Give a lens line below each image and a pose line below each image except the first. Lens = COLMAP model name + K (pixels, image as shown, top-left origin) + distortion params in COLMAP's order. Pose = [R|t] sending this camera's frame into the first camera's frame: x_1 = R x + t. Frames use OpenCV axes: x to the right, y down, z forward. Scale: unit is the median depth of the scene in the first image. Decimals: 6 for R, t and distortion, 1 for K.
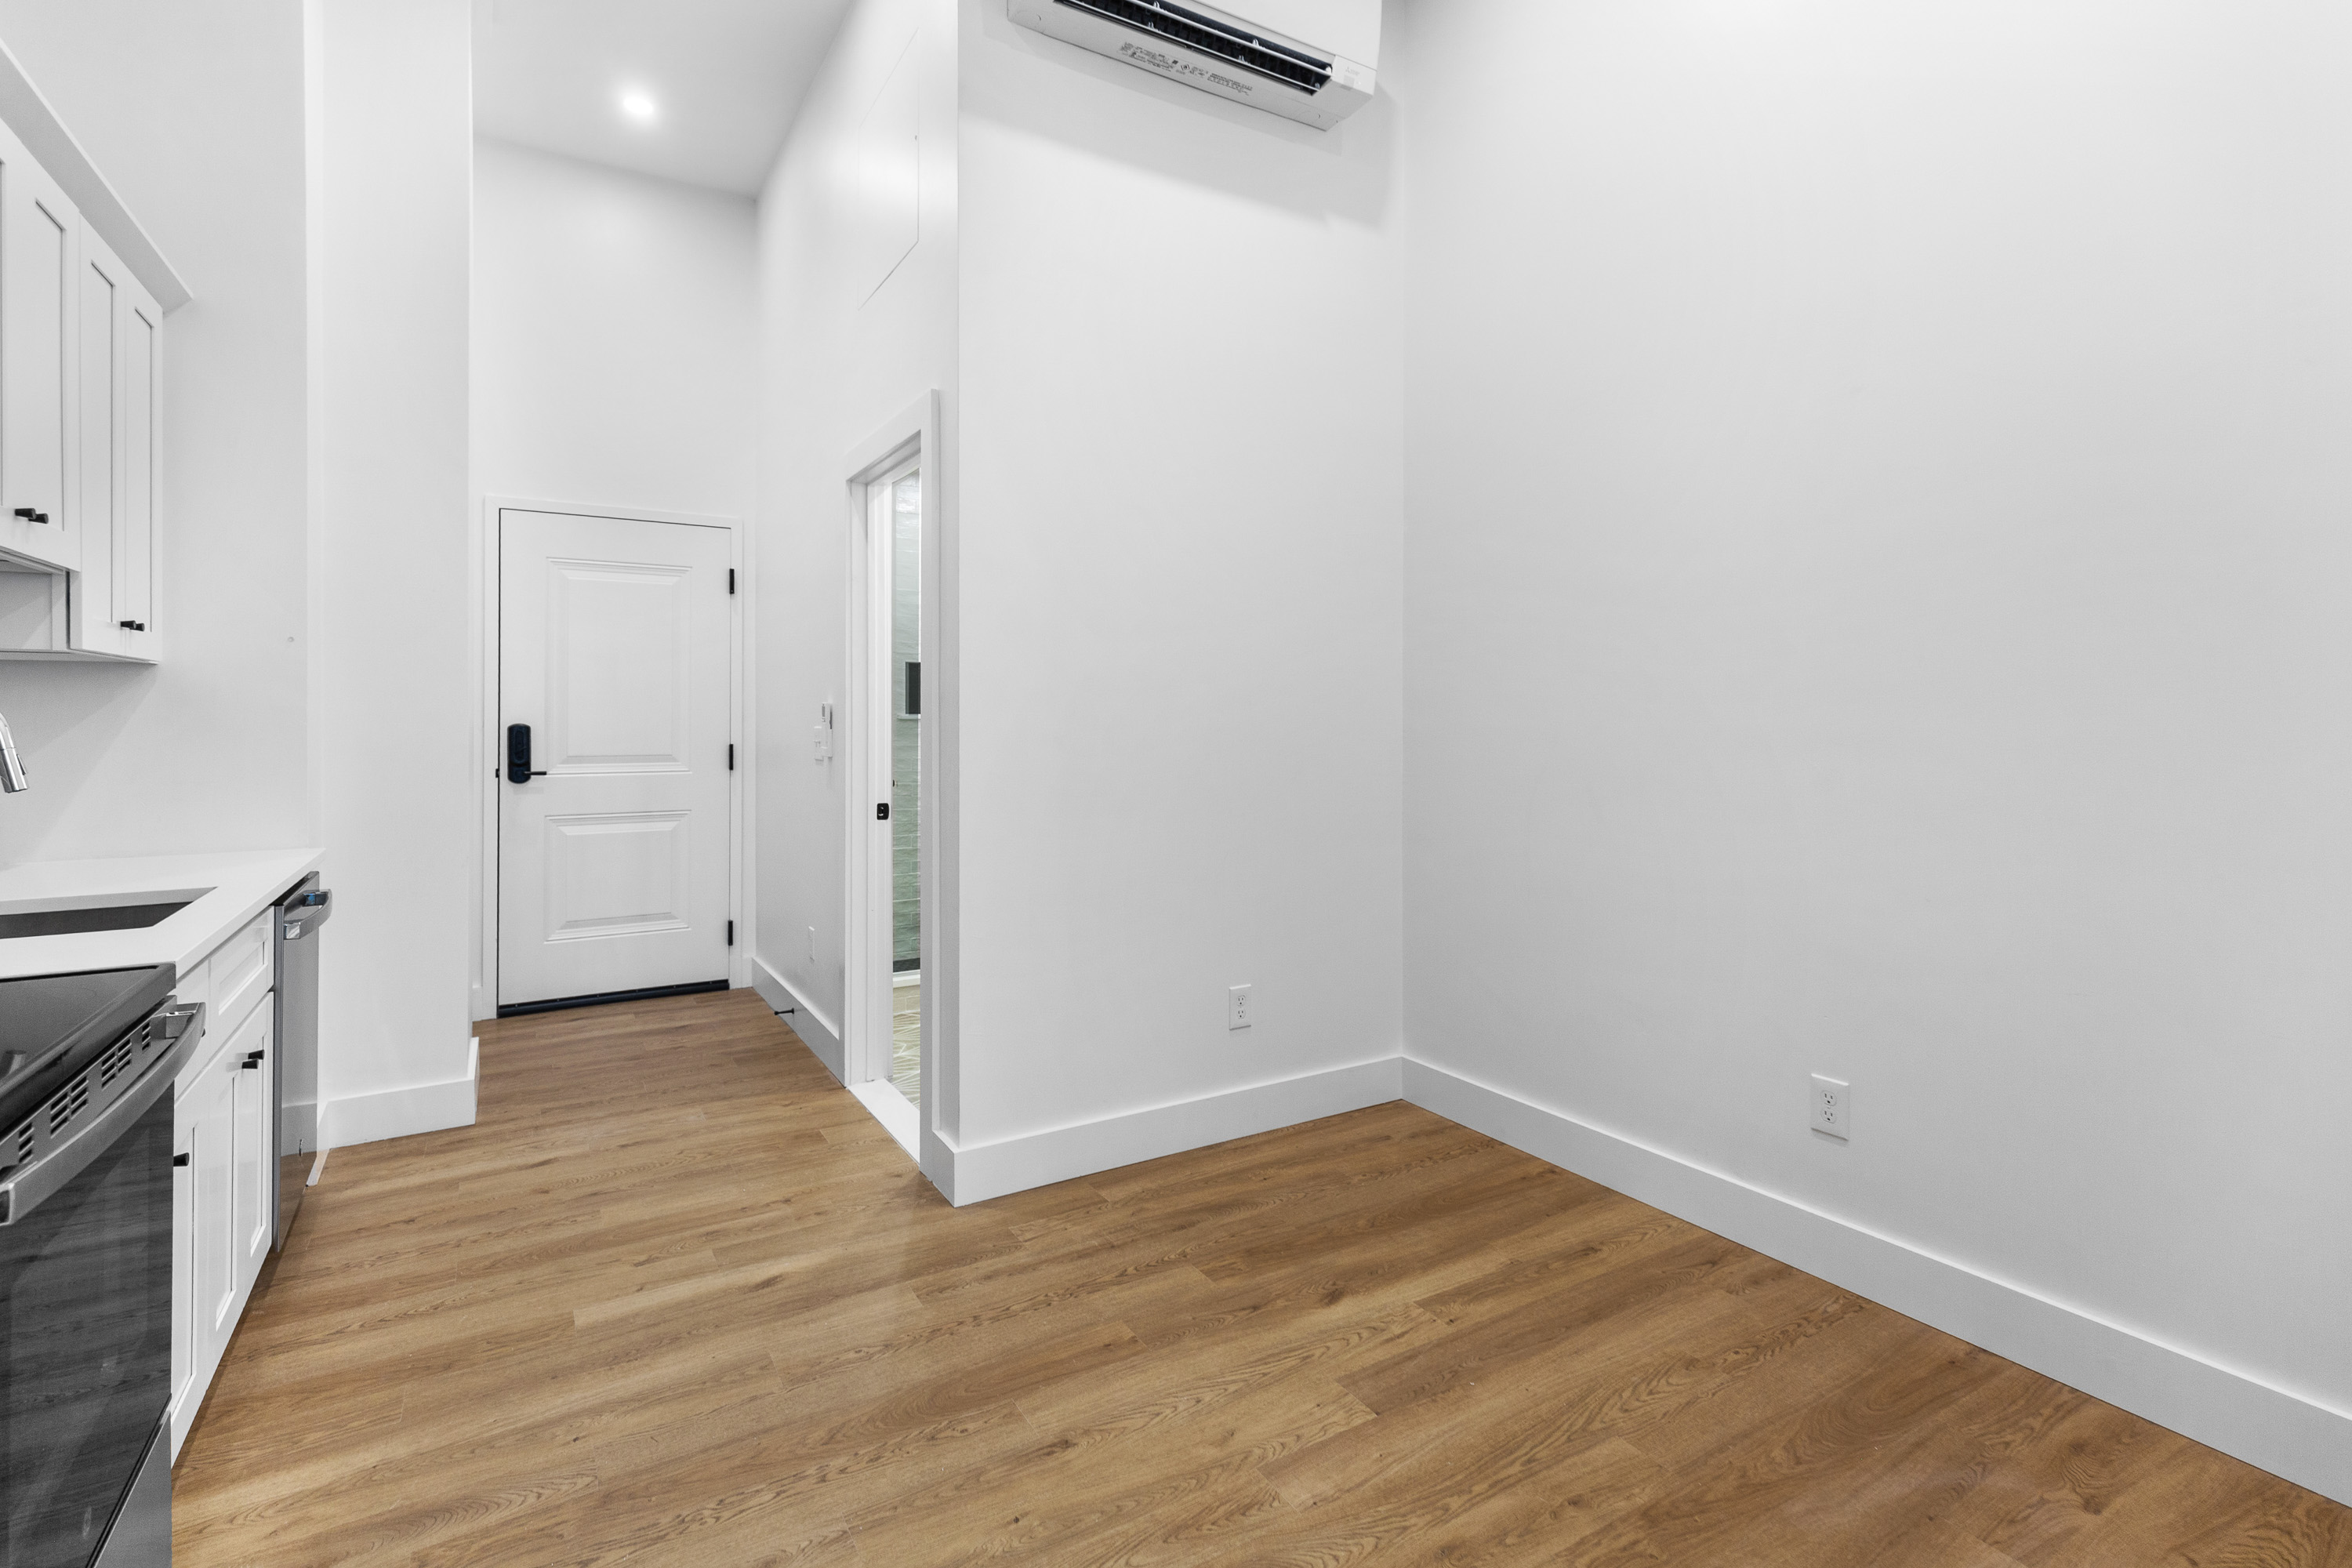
lens RADIAL K [[1096.1, 0, 1183.9], [0, 1096.1, 719.5], [0, 0, 1]] dist [-0.000704, -0.000462]
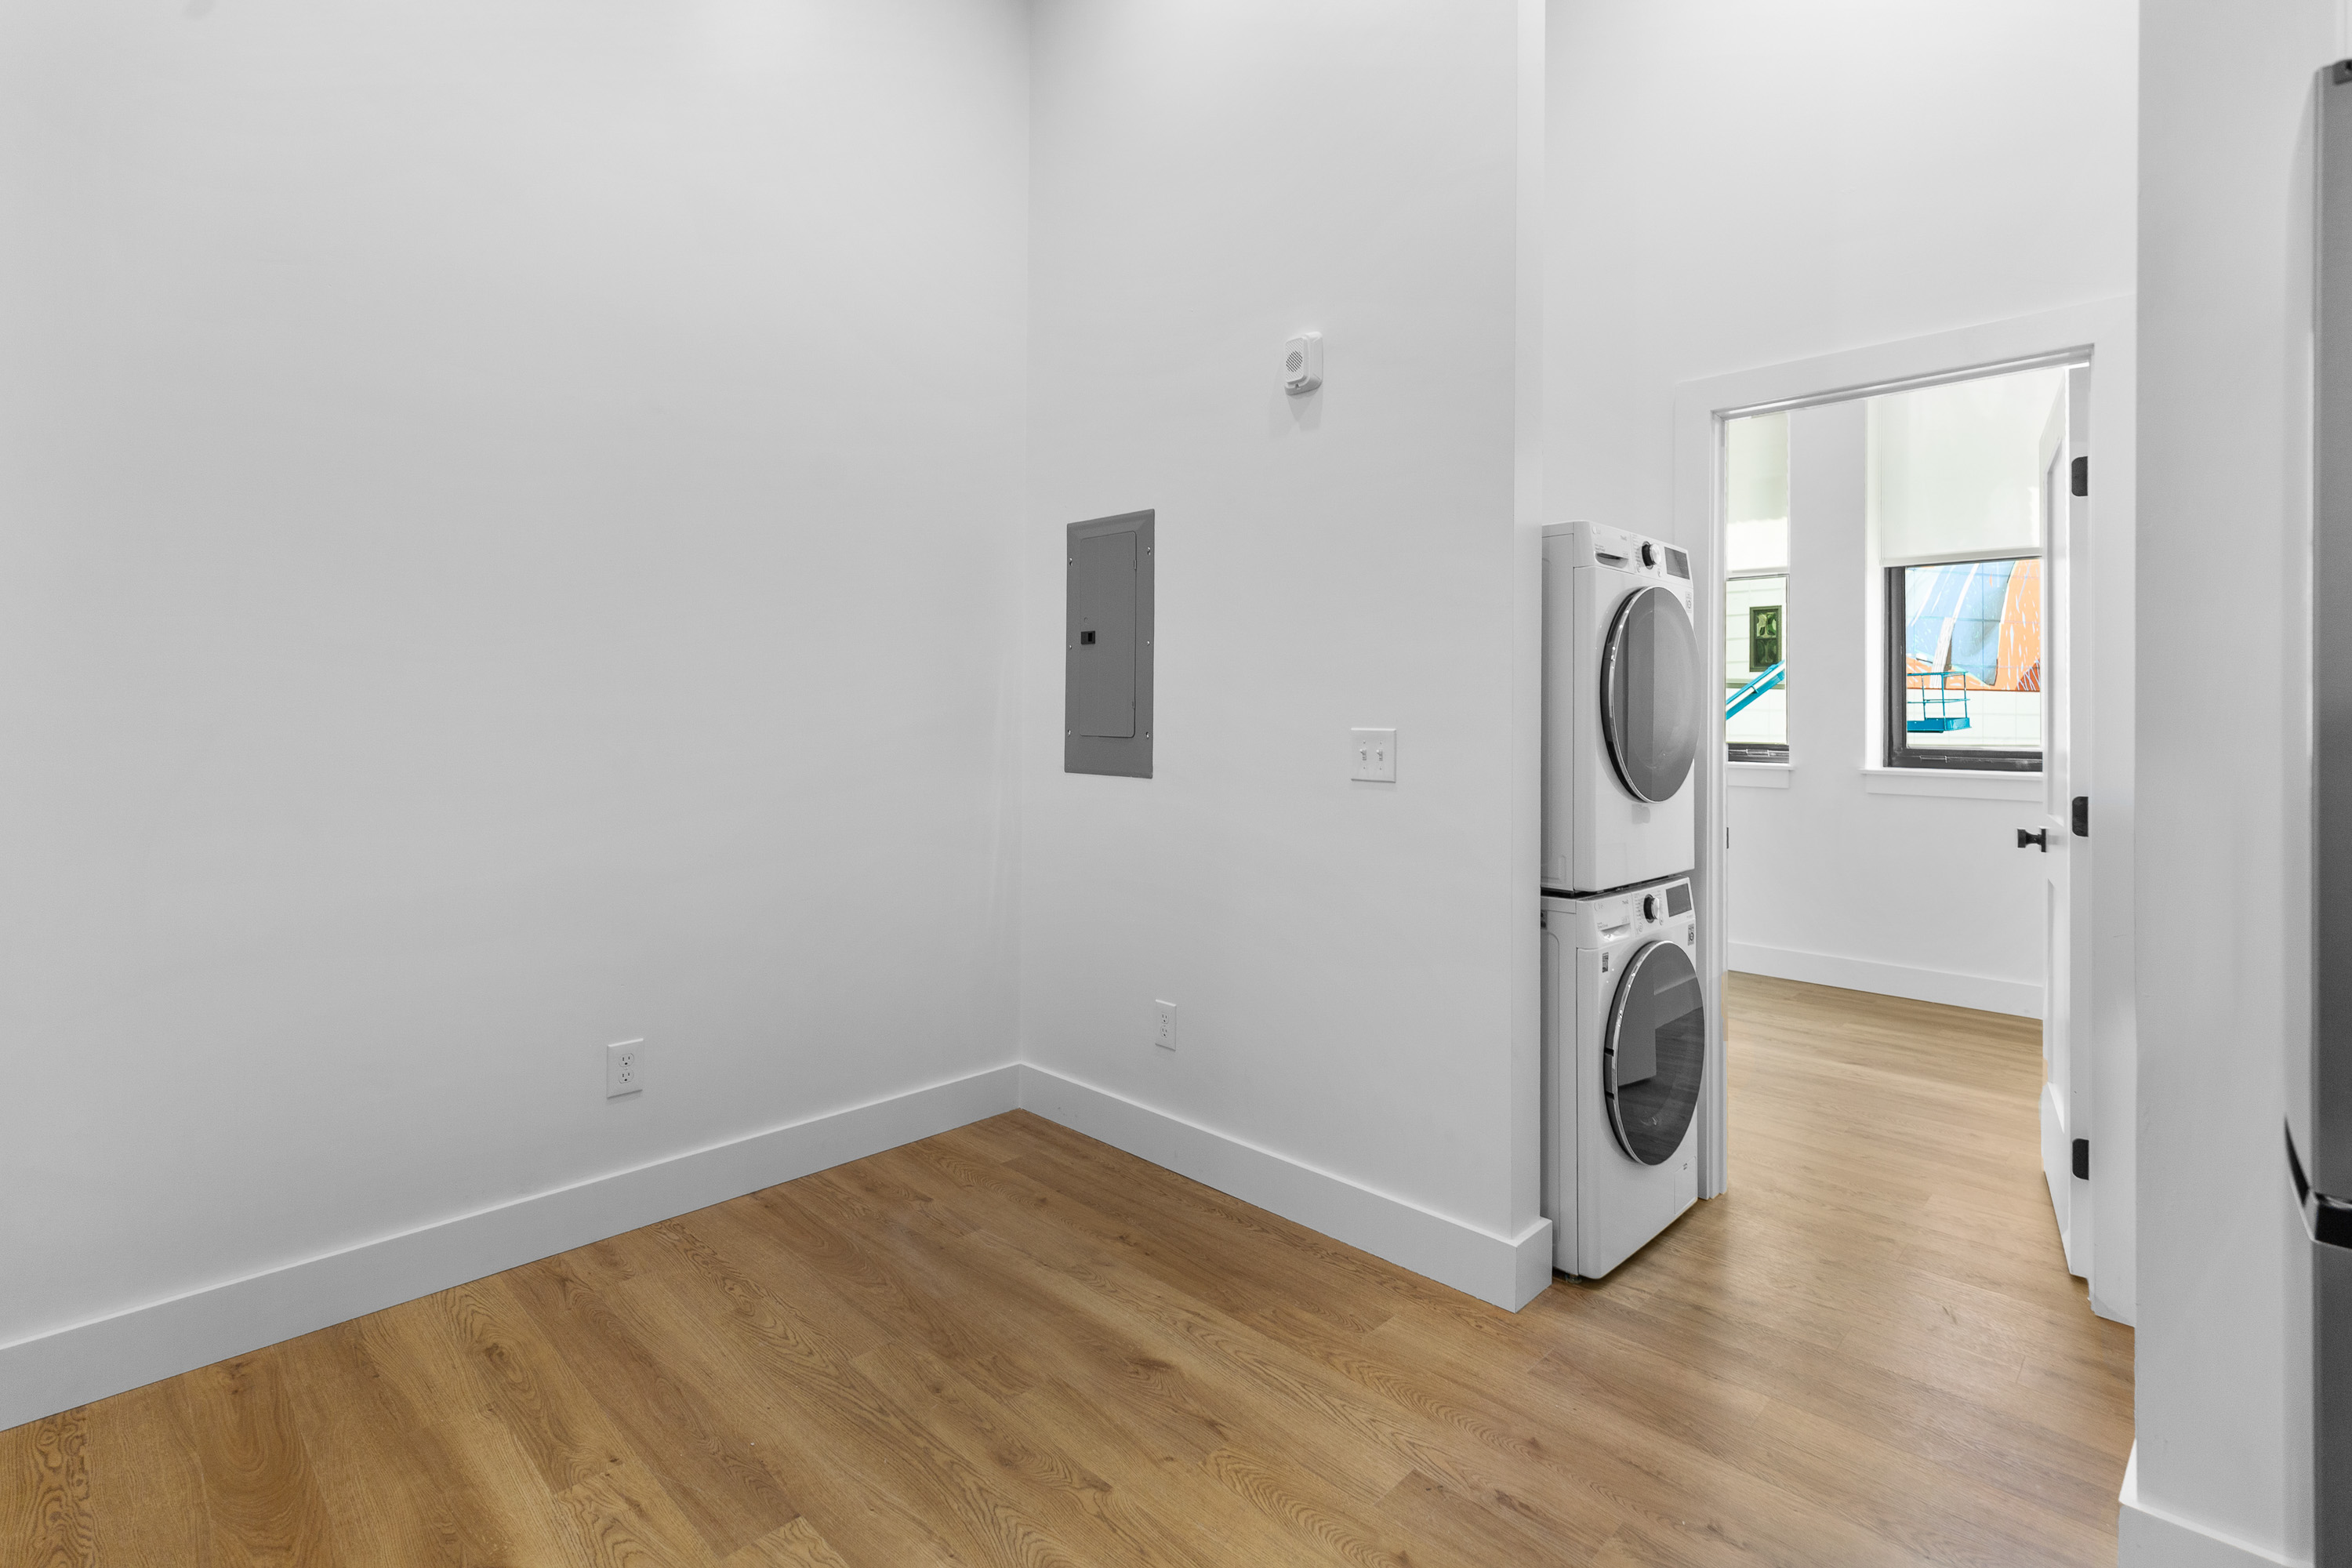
lens RADIAL K [[1096.1, 0, 1197.0], [0, 1096.1, 704.9], [0, 0, 1]] dist [-0.000704, -0.000462]
pose [[-0.248609, -0.000130, 0.968604, -0.704363], [-0.001747, 0.999998, -0.000314, -0.000163], [-0.968602, -0.001770, -0.248609, 0.879806]]
